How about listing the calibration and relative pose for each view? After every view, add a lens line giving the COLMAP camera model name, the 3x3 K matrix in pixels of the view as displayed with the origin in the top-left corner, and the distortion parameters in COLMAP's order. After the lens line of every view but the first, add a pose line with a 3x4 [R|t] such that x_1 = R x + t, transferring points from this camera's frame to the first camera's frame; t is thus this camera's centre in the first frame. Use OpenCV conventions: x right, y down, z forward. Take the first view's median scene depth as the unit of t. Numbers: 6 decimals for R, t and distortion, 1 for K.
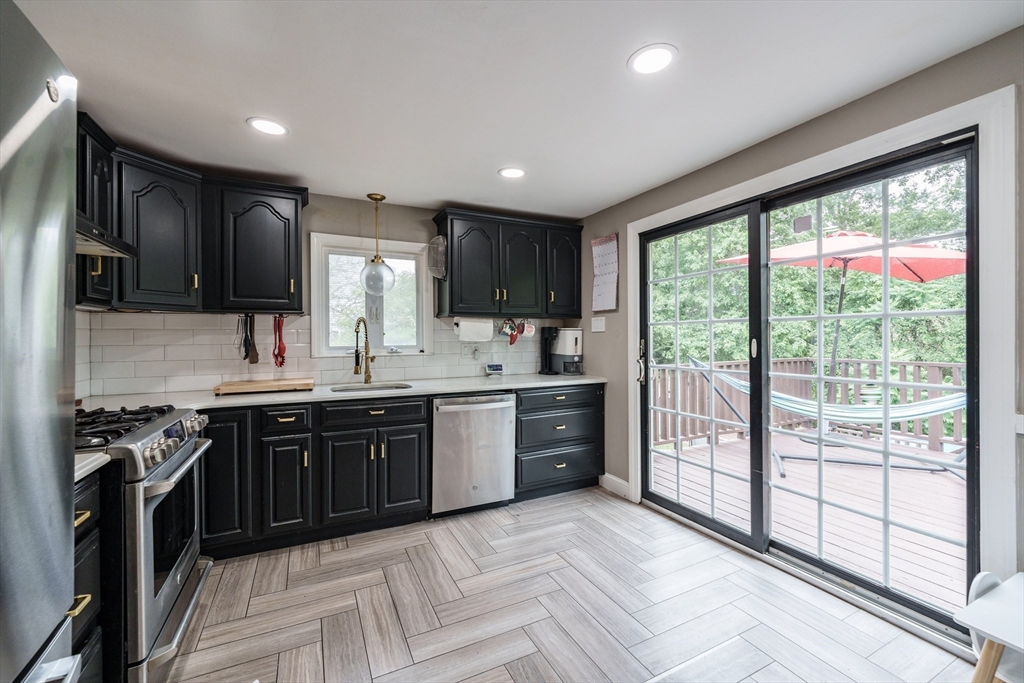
lens RADIAL K [[418.4, 0, 514.7], [0, 418.4, 339.7], [0, 0, 1]] dist [0.004211, -0.001502]
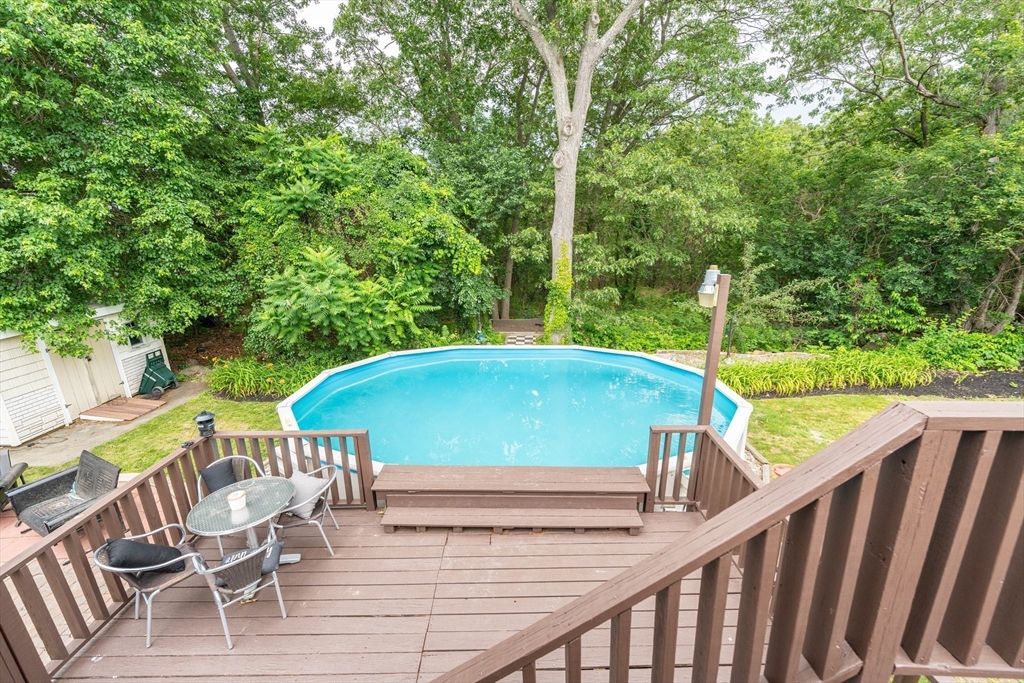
lens RADIAL K [[418.4, 0, 517.3], [0, 418.4, 335.9], [0, 0, 1]] dist [0.004211, -0.001502]
pose [[0.436081, -0.233042, 0.869209, 1.692403], [0.007134, 0.966752, 0.255615, -0.063194], [-0.899879, -0.105268, 0.423245, 1.576021]]
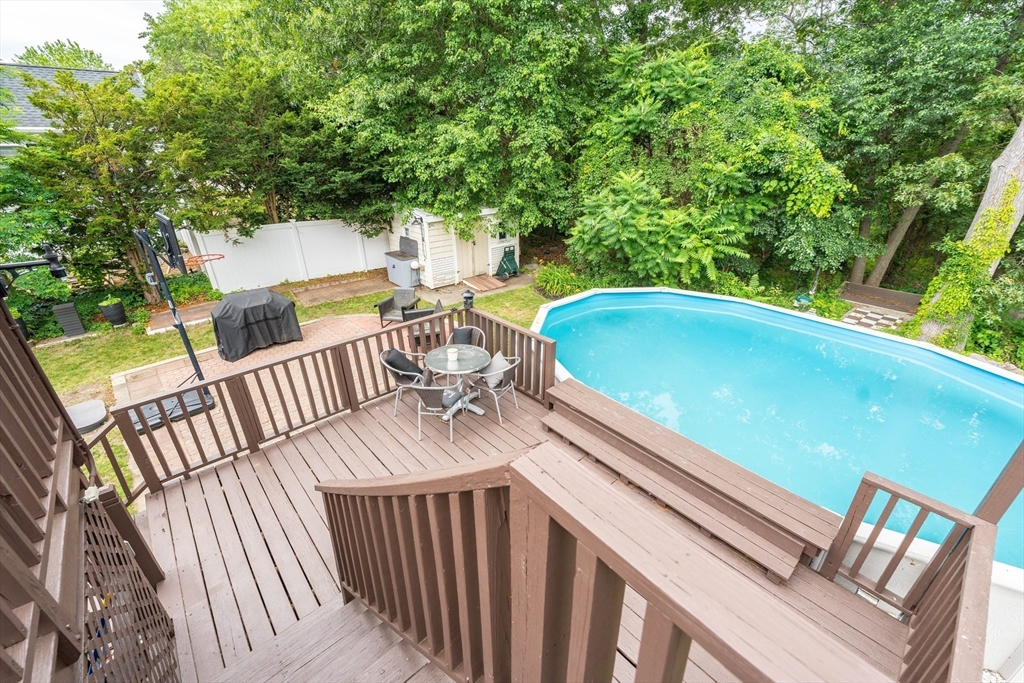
lens RADIAL K [[418.4, 0, 506.0], [0, 418.4, 338.8], [0, 0, 1]] dist [0.004211, -0.001502]
pose [[0.962690, -0.108239, 0.248016, 2.100043], [-0.003999, 0.910729, 0.412986, -0.062665], [-0.270576, -0.398569, 0.876317, 1.216577]]
